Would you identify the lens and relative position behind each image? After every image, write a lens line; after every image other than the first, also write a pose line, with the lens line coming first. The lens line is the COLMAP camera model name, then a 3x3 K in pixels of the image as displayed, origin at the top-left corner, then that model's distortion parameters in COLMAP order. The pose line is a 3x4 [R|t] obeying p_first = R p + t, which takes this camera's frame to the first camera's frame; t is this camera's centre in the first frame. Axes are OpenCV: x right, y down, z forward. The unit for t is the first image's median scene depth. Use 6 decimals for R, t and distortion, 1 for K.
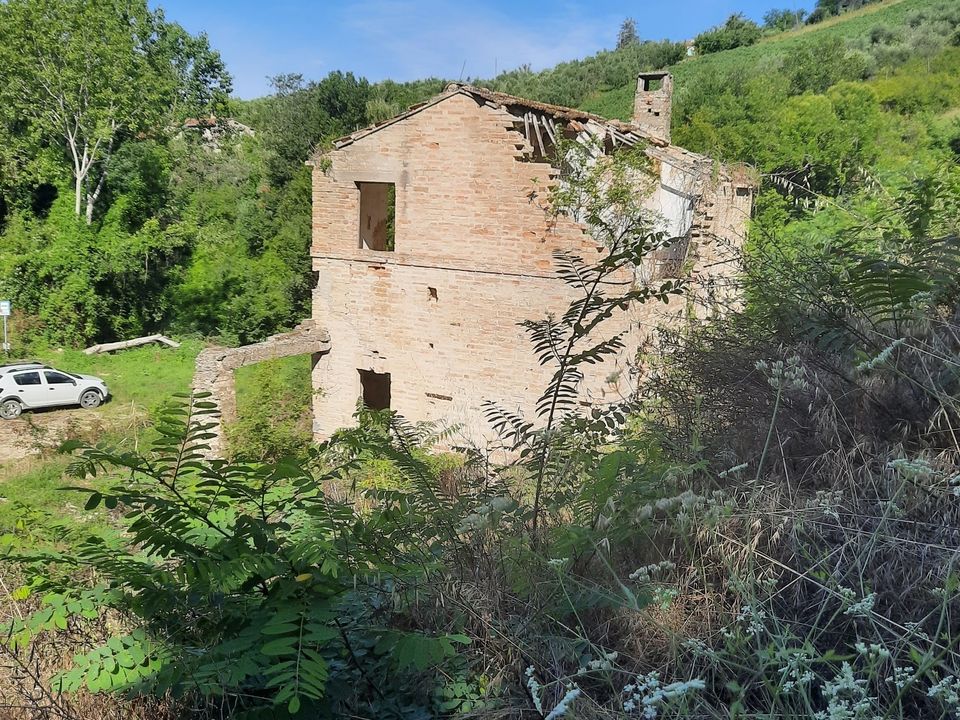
lens RADIAL K [[965.0, 0, 513.0], [0, 965.0, 346.5], [0, 0, 1]] dist [0.097574, -0.162601]
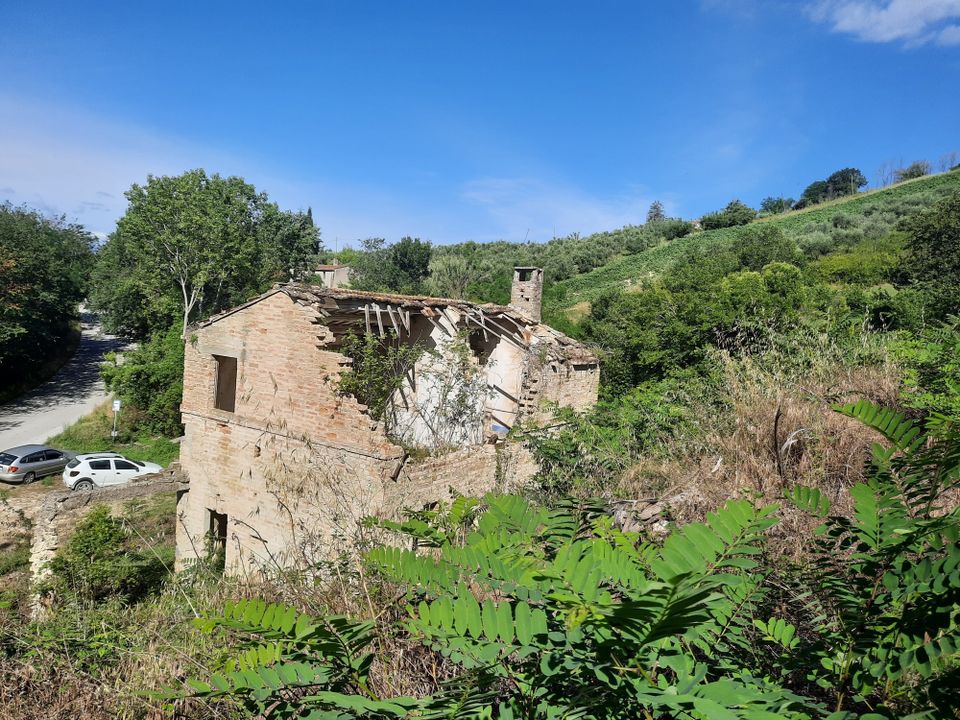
lens RADIAL K [[718.3, 0, 507.5], [0, 718.3, 354.7], [0, 0, 1]] dist [0.094017, -0.105576]
pose [[0.993734, 0.051307, -0.099297, 0.256424], [-0.061714, 0.992583, -0.104742, -0.082407], [0.093186, 0.110214, 0.989530, 0.104719]]
